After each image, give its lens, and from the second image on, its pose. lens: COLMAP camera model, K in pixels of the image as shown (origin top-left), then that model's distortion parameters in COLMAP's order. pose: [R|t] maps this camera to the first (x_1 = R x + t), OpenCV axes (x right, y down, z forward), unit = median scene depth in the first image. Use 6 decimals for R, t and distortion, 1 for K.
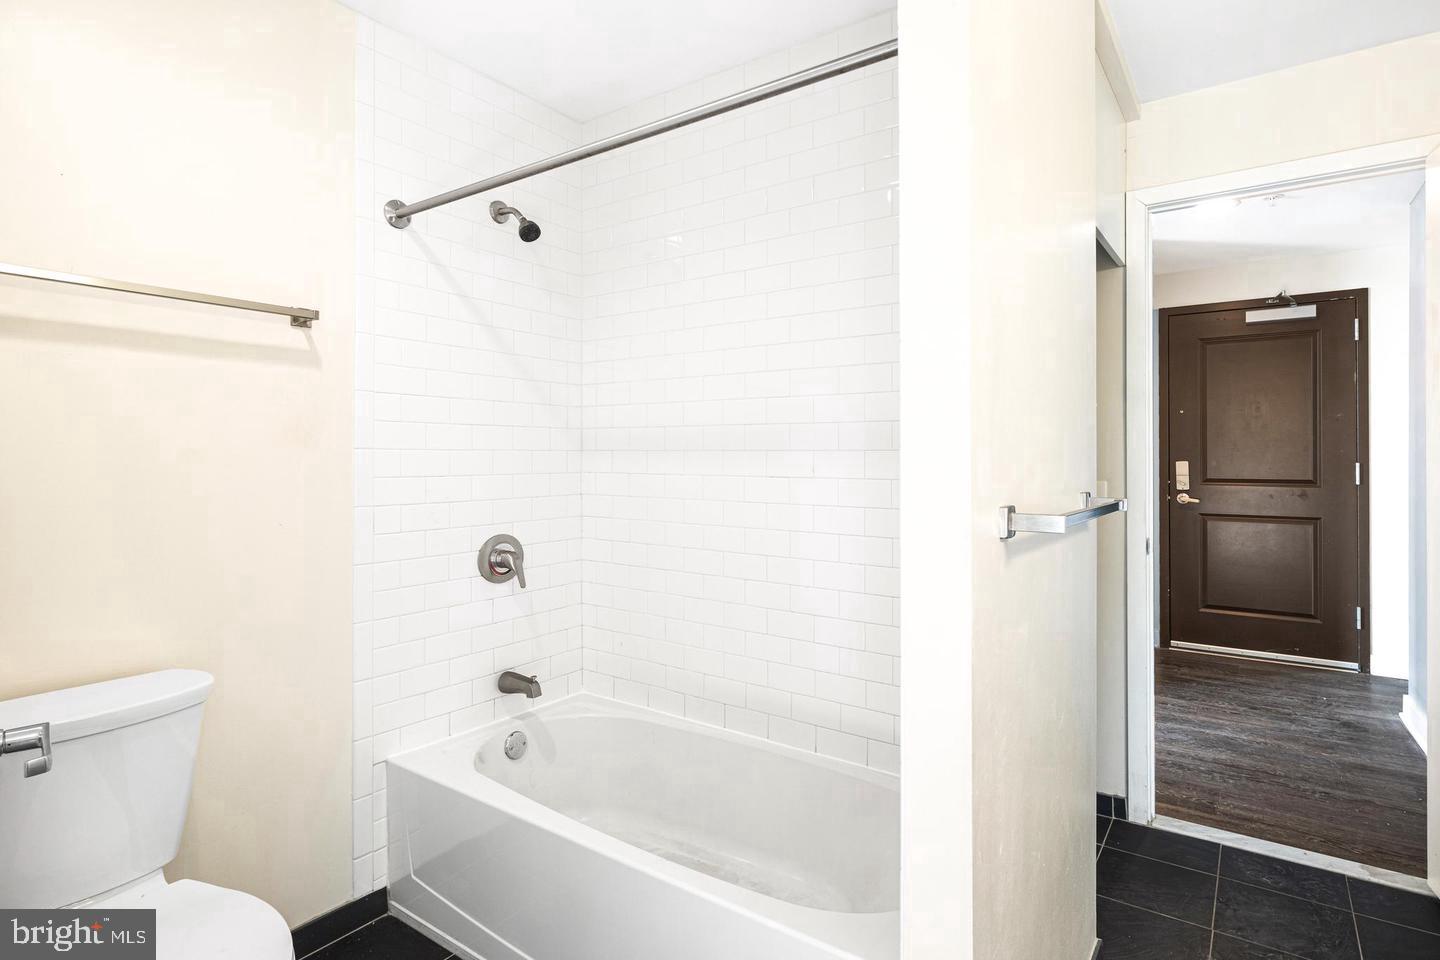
lens RADIAL K [[748.9, 0, 713.0], [0, 748.9, 448.4], [0, 0, 1]] dist [0.002191, 0.000017]
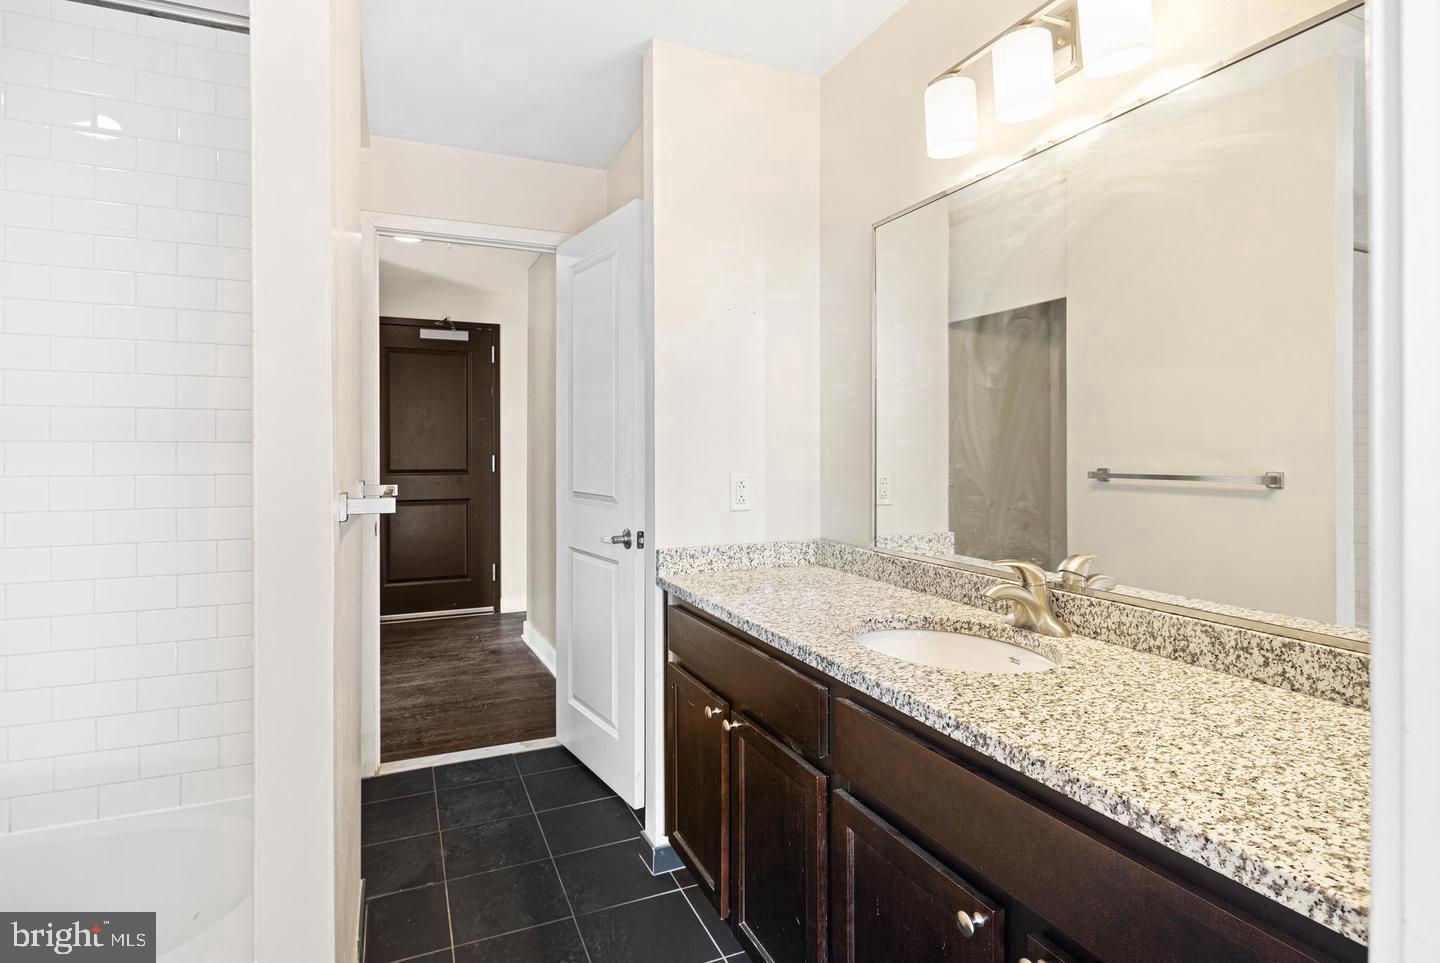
lens RADIAL K [[748.9, 0, 713.0], [0, 748.9, 449.9], [0, 0, 1]] dist [0.002191, 0.000017]
pose [[0.508615, 0.000668, 0.860994, -0.100053], [-0.006939, 0.999970, 0.003323, 0.003148], [-0.860966, -0.007664, 0.508605, -0.007004]]
